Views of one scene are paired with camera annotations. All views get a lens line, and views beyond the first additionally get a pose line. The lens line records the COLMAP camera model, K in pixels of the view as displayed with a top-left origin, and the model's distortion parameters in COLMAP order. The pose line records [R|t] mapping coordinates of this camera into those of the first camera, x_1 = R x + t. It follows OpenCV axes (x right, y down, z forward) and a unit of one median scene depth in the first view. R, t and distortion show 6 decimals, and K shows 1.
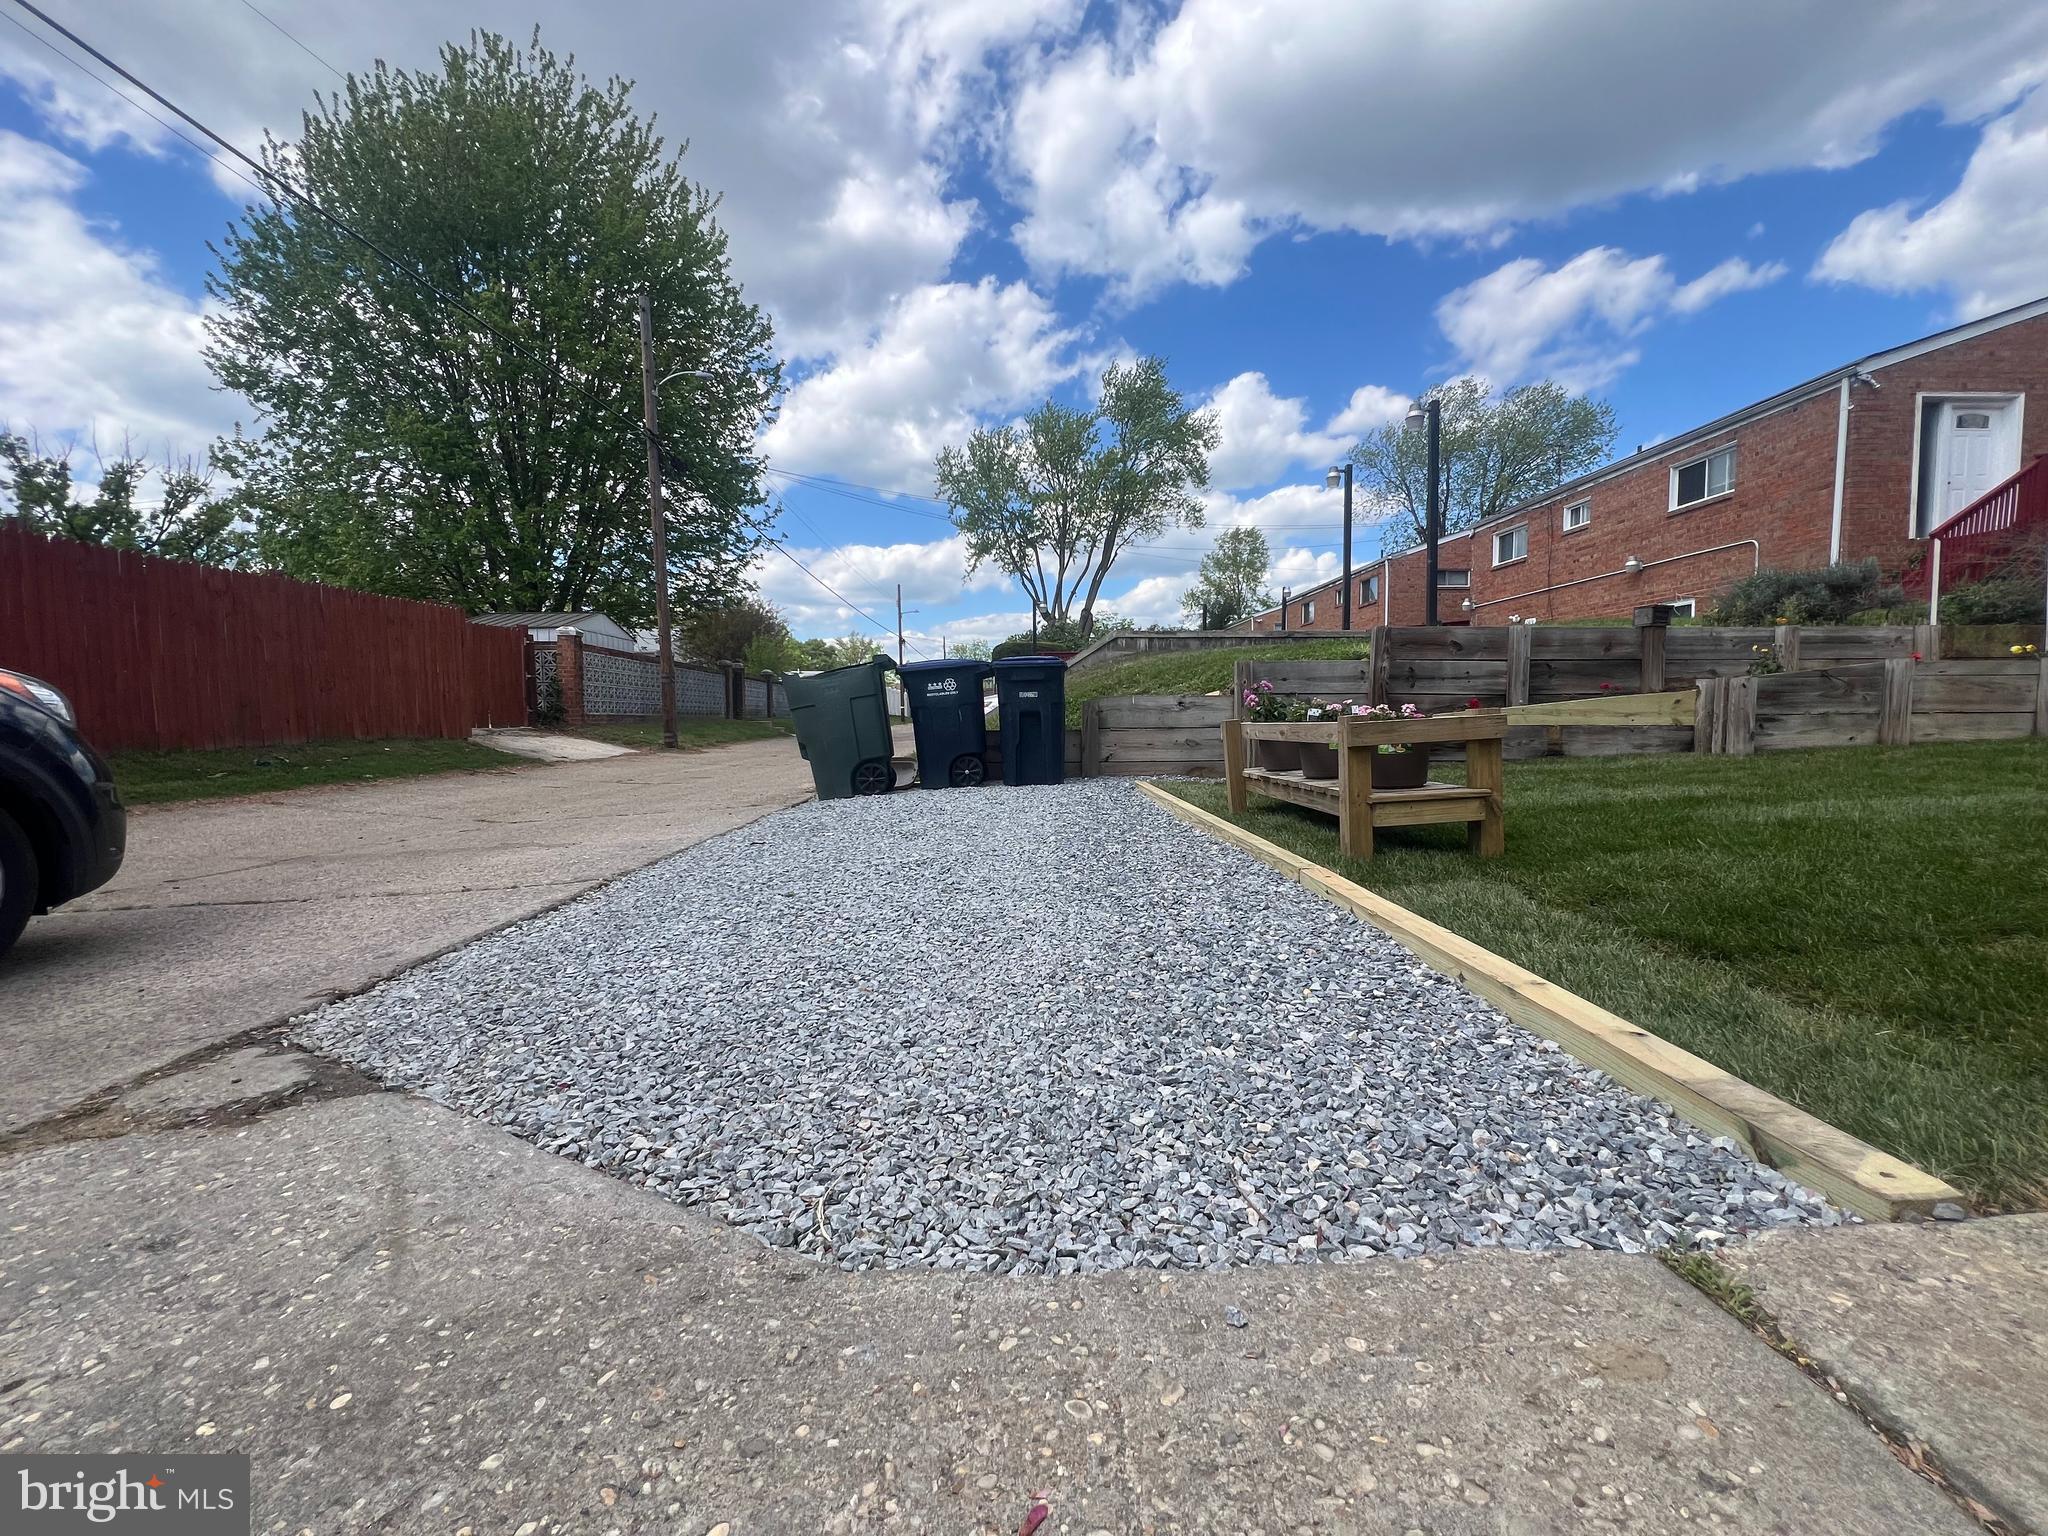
lens RADIAL K [[817.9, 0, 1029.0], [0, 817.9, 772.8], [0, 0, 1]] dist [-0.003753, 0.000718]
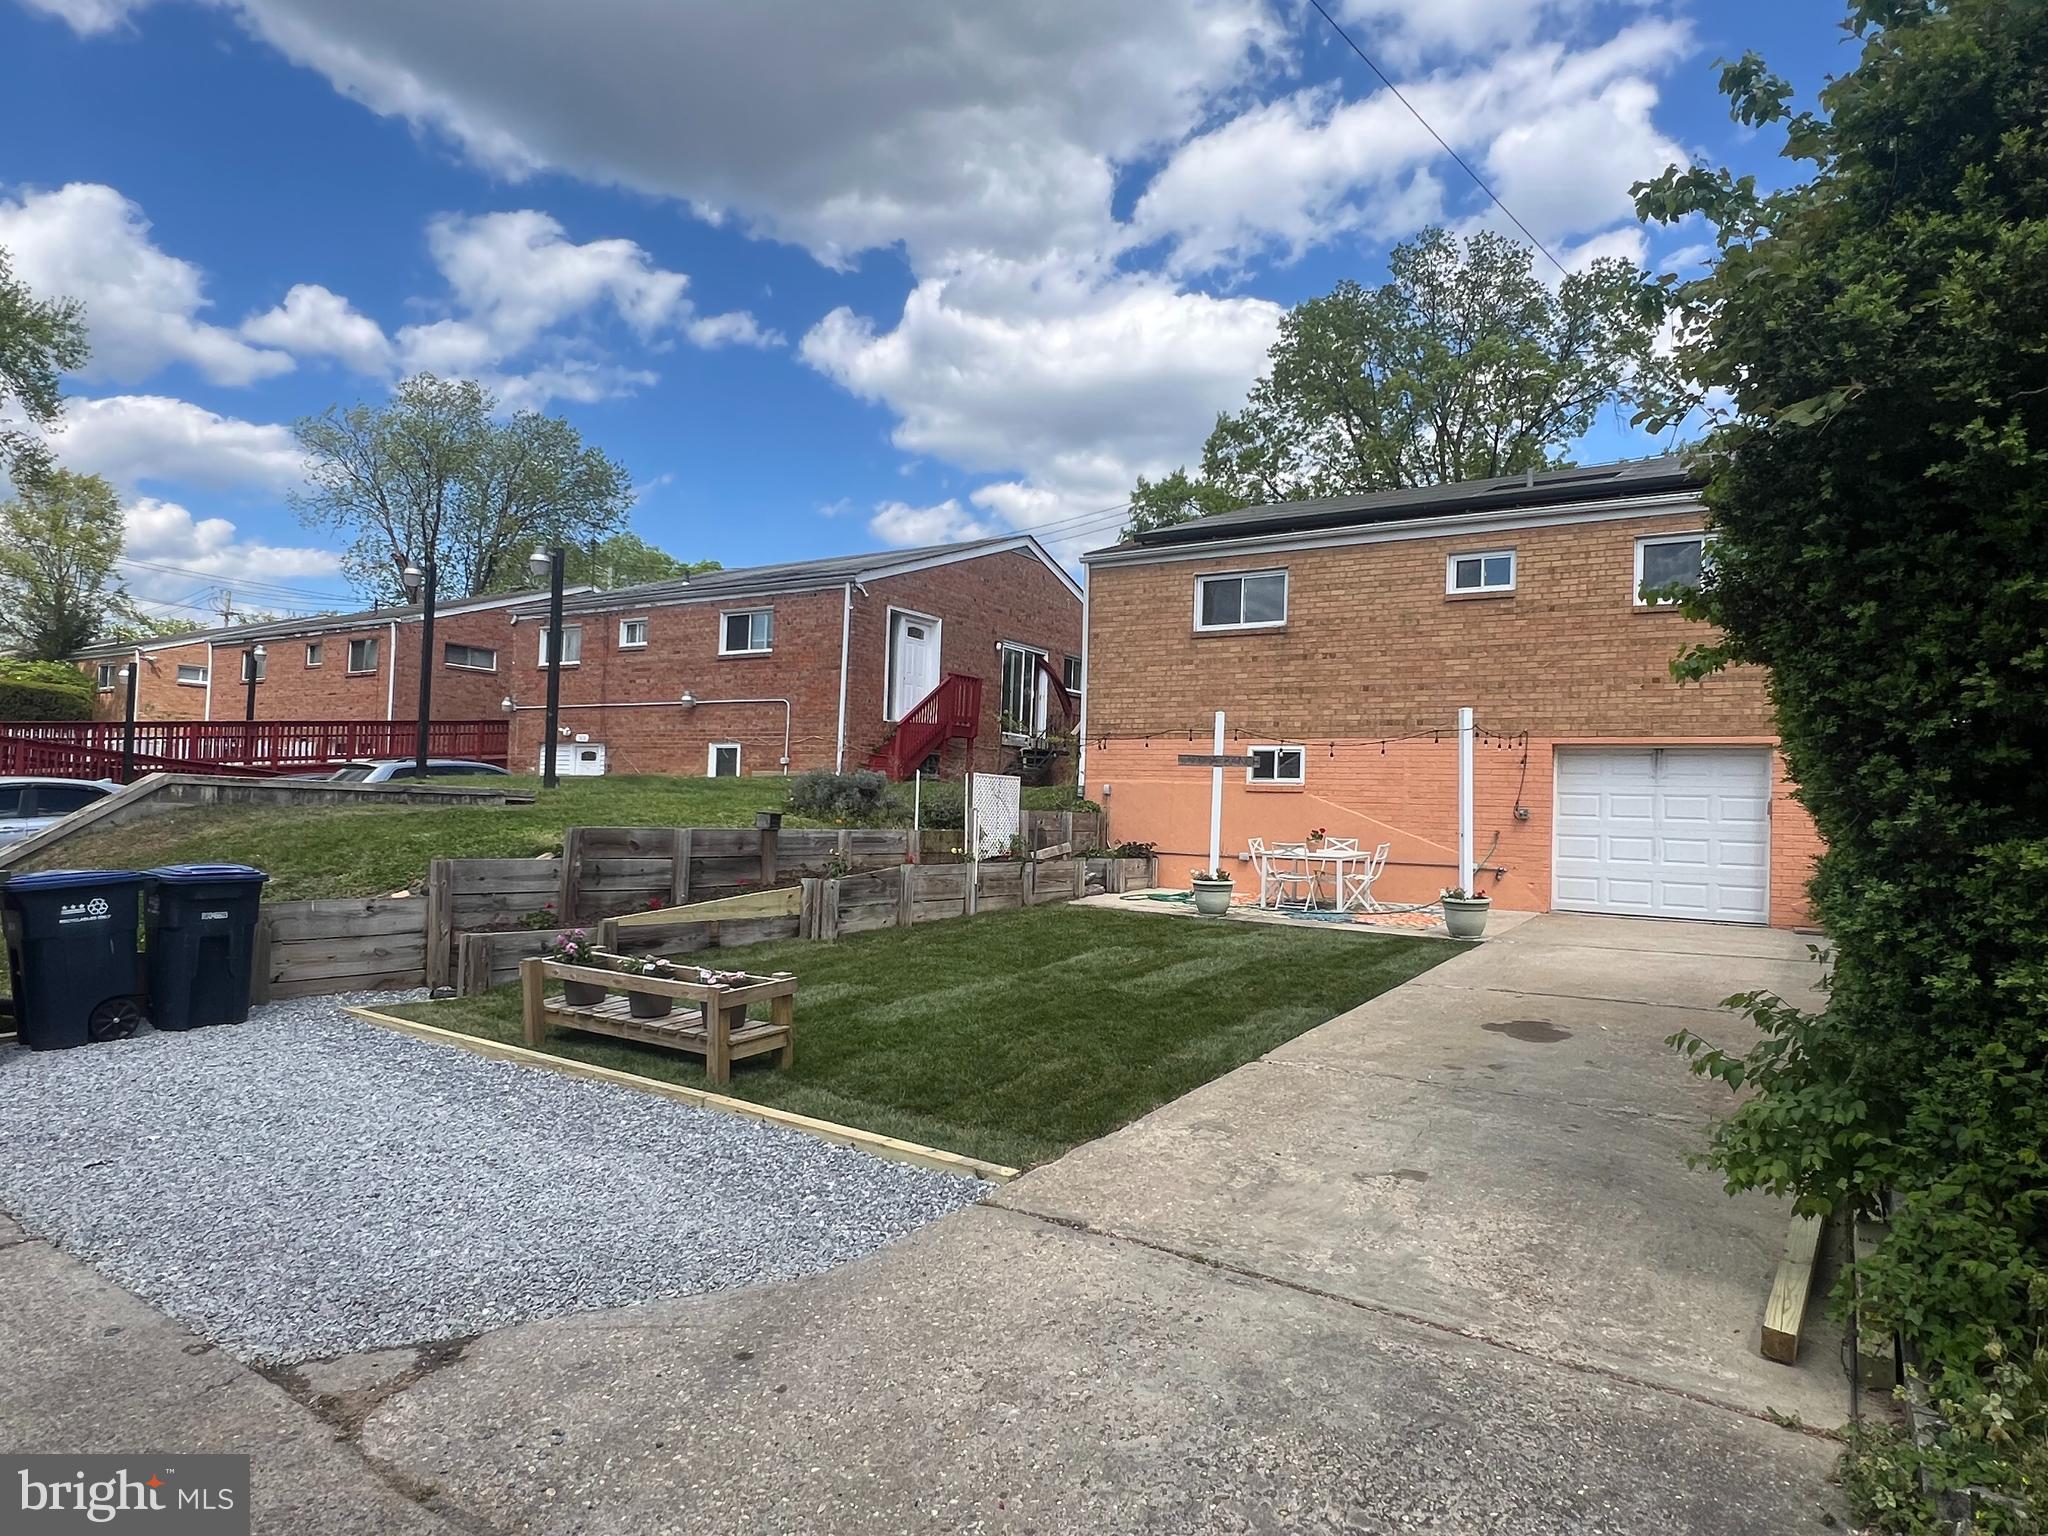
lens RADIAL K [[1196.1, 0, 1020.7], [0, 1196.1, 770.1], [0, 0, 1]] dist [-0.003722, -0.000029]
pose [[0.564191, 0.054130, 0.823868, -0.500163], [0.013431, 0.997115, -0.074710, -0.131515], [-0.825535, 0.053216, 0.561836, -0.315808]]
